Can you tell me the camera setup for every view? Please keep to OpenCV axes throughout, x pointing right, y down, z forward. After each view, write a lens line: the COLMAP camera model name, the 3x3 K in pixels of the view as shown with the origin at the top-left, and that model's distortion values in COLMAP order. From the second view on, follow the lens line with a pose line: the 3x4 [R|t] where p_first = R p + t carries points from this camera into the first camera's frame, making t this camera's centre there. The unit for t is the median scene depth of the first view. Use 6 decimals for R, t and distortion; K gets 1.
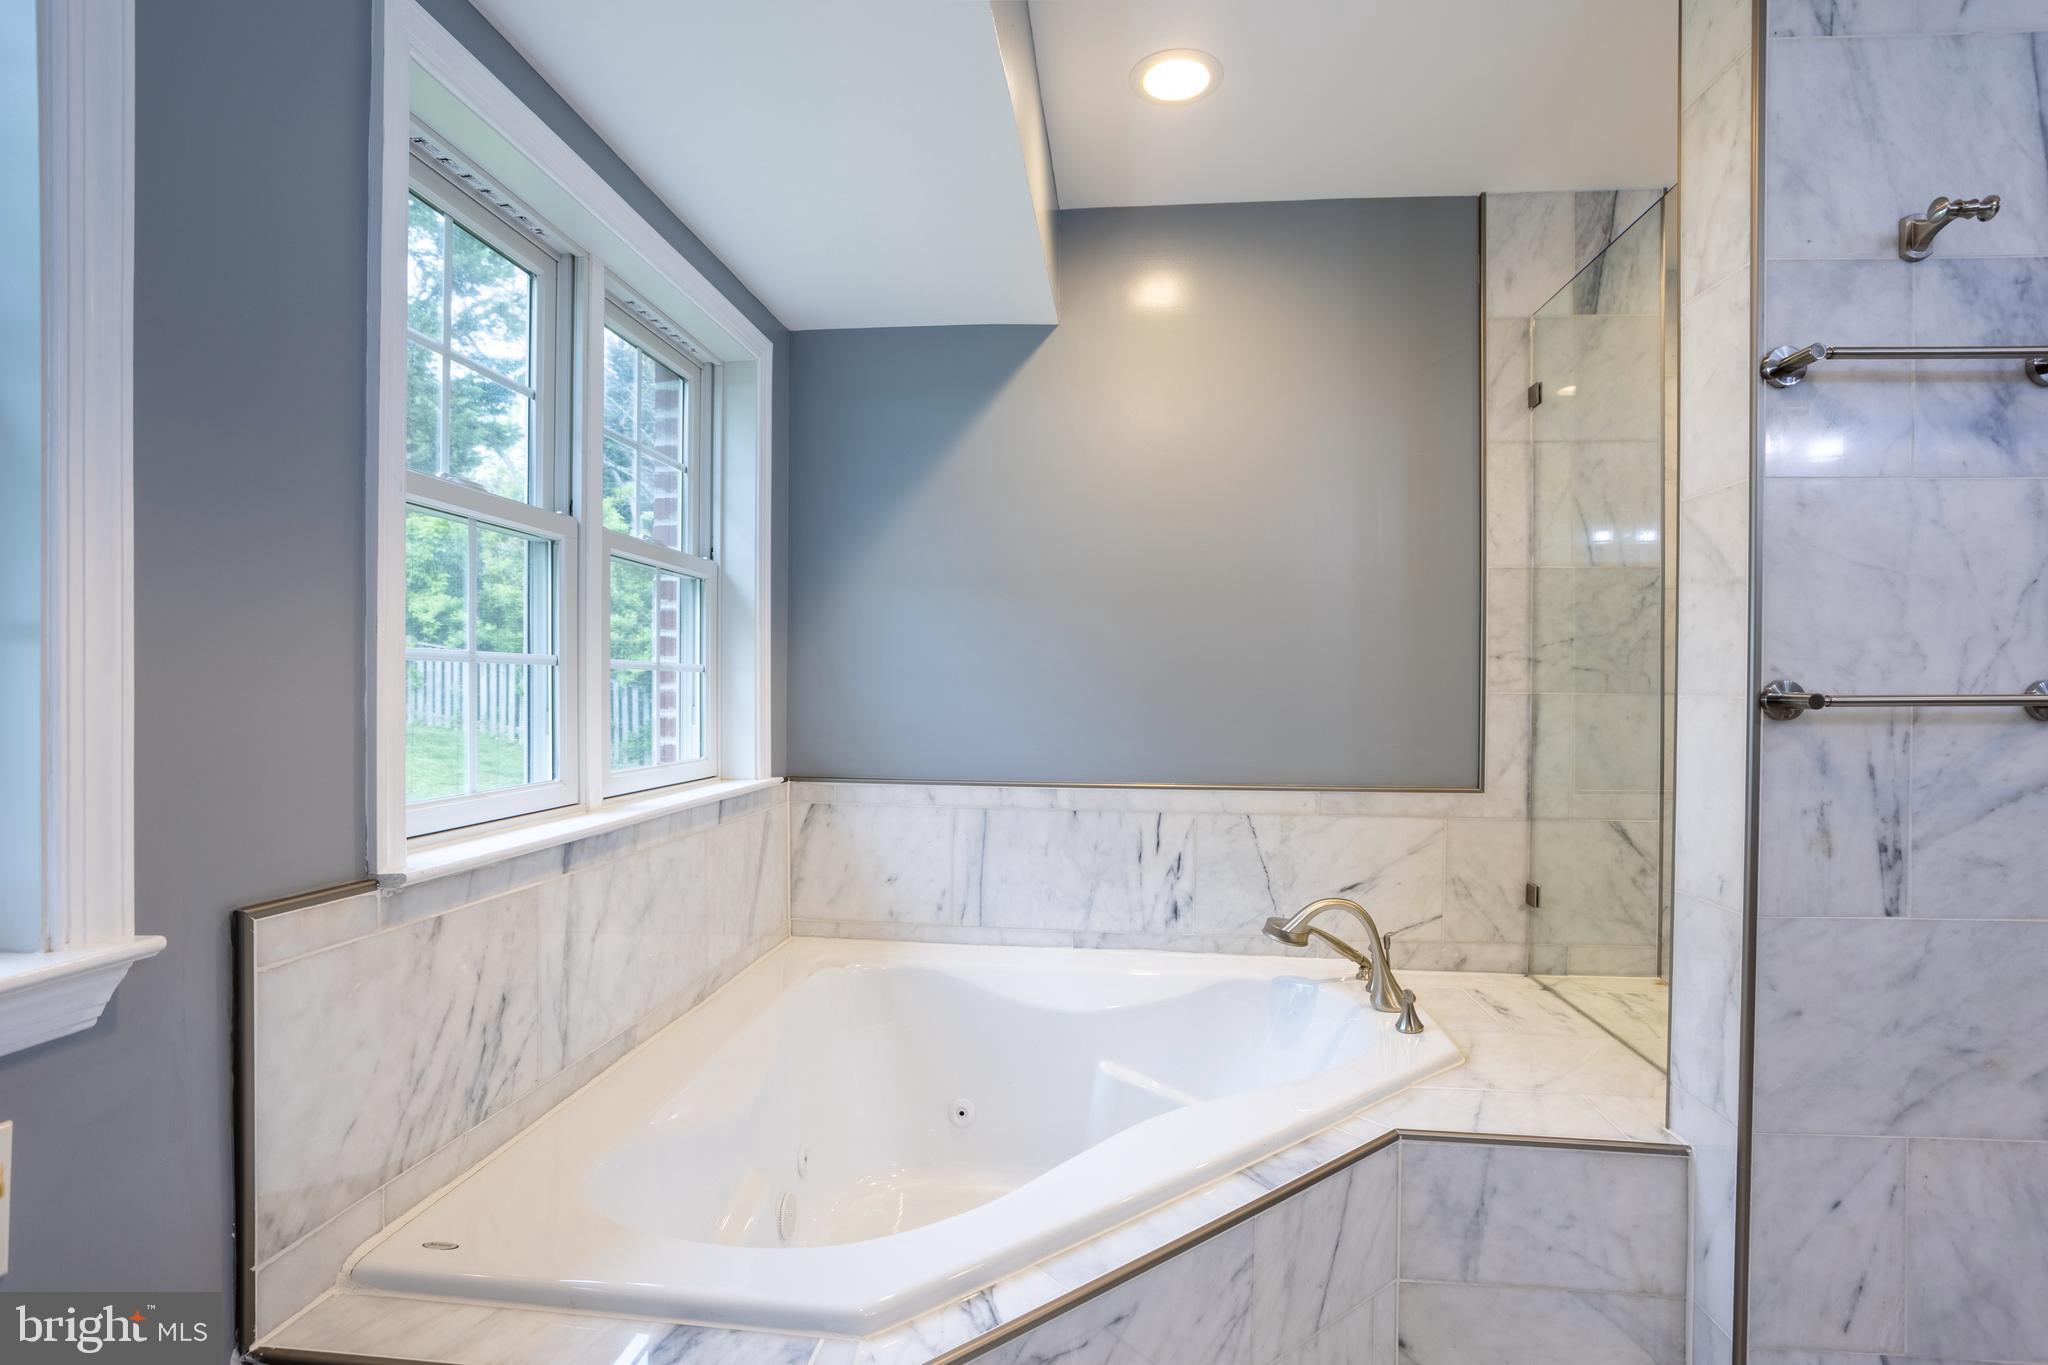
lens RADIAL K [[992.6, 0, 1026.3], [0, 992.6, 691.9], [0, 0, 1]] dist [-0.035449, 0.014458]
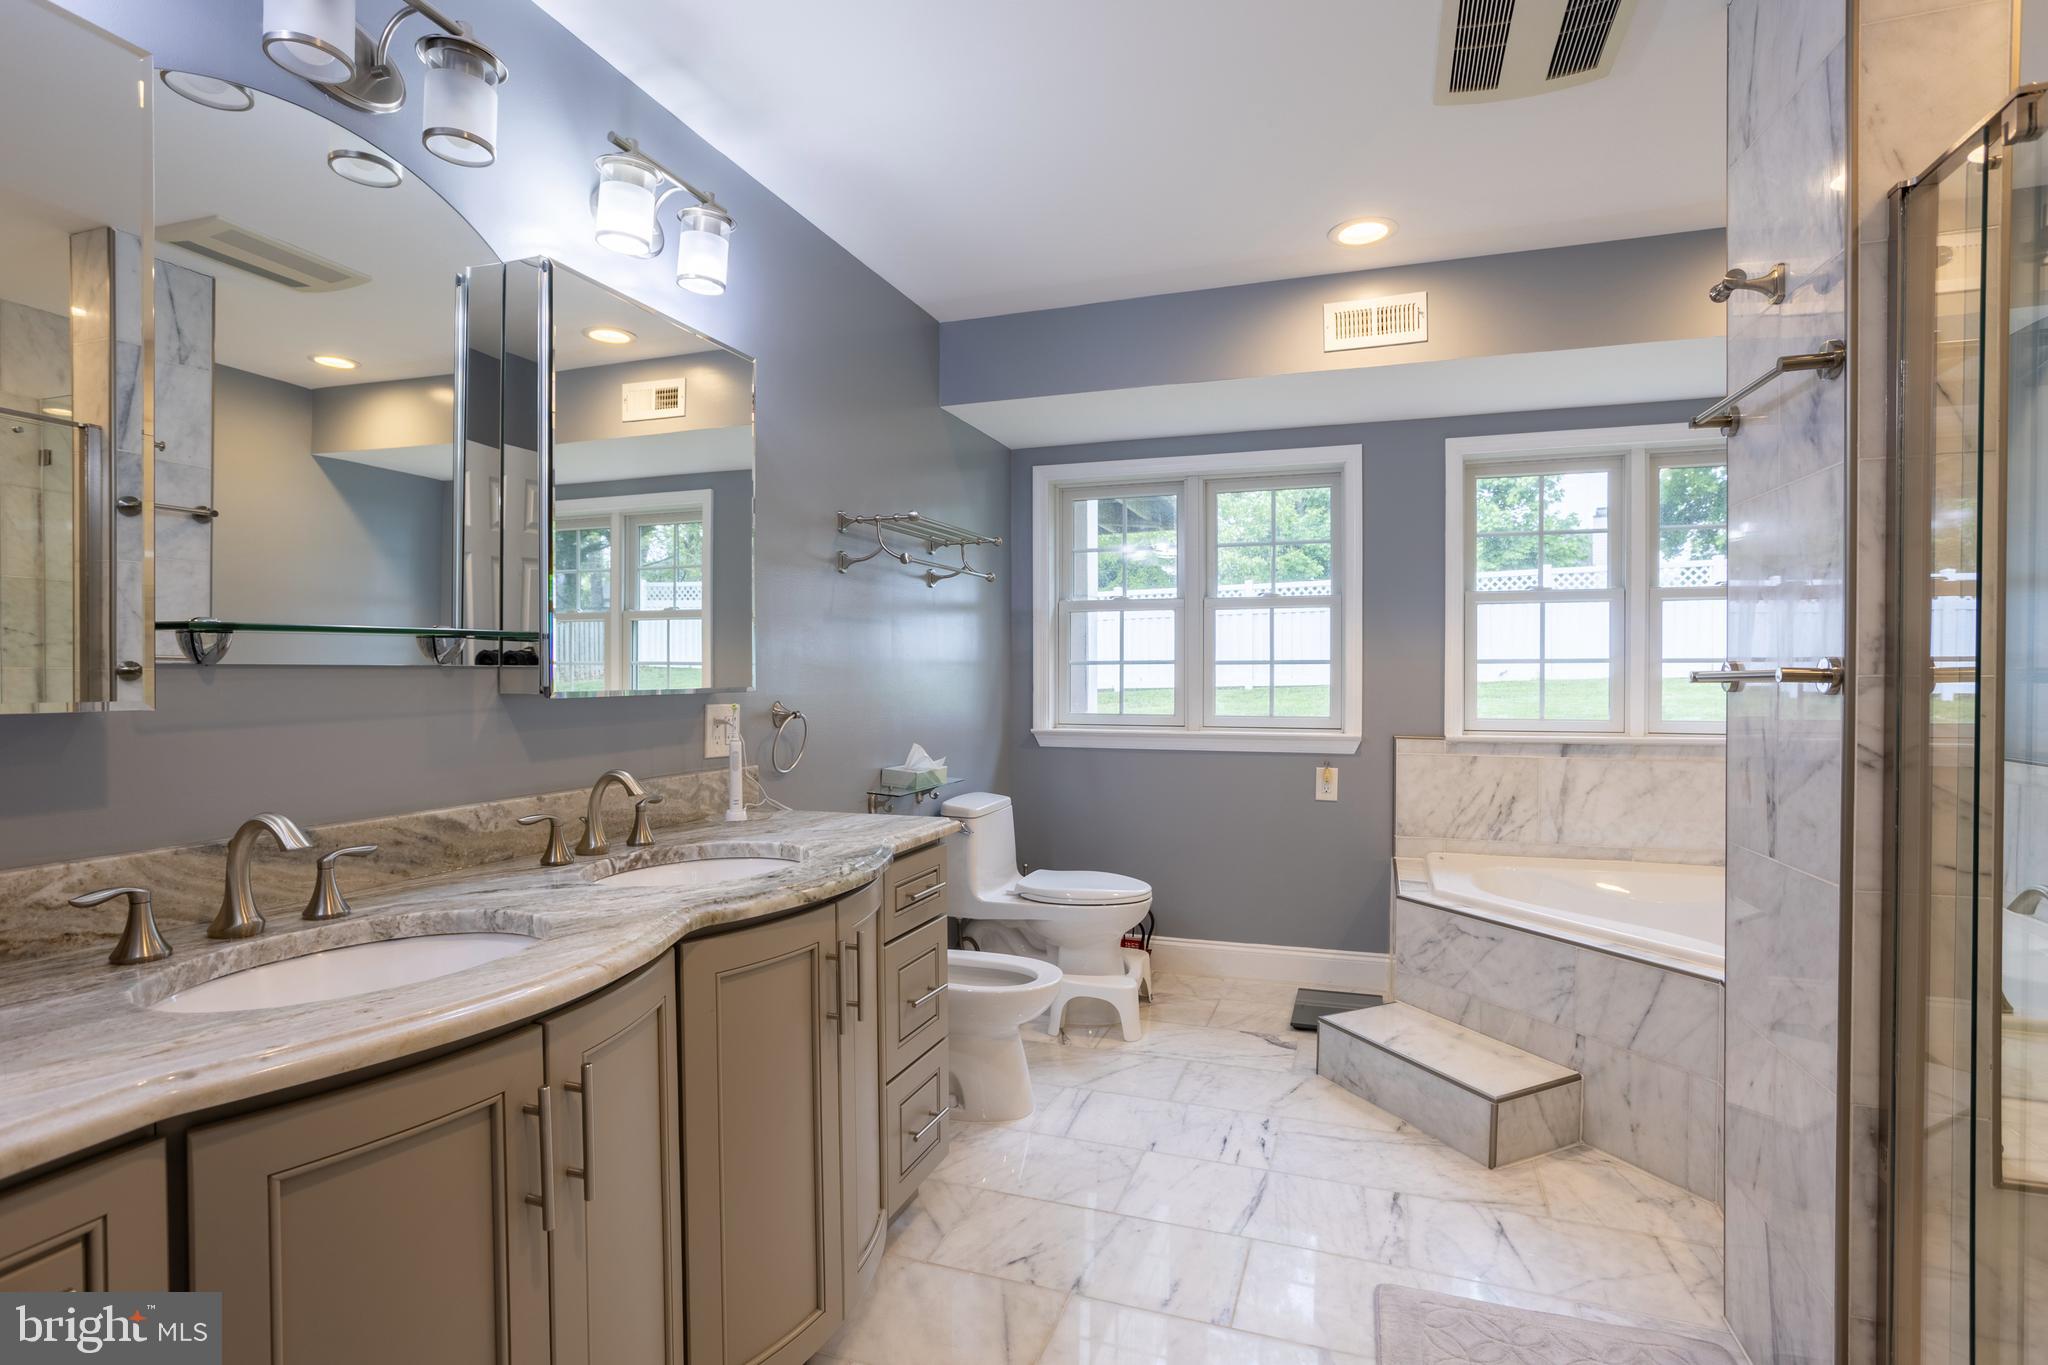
lens RADIAL K [[992.6, 0, 1026.5], [0, 992.6, 685.0], [0, 0, 1]] dist [-0.035449, 0.014458]
pose [[-0.237858, 0.003506, -0.971294, 2.337707], [-0.001502, 0.999991, 0.003978, 0.017278], [0.971299, 0.002405, -0.237851, 0.413517]]
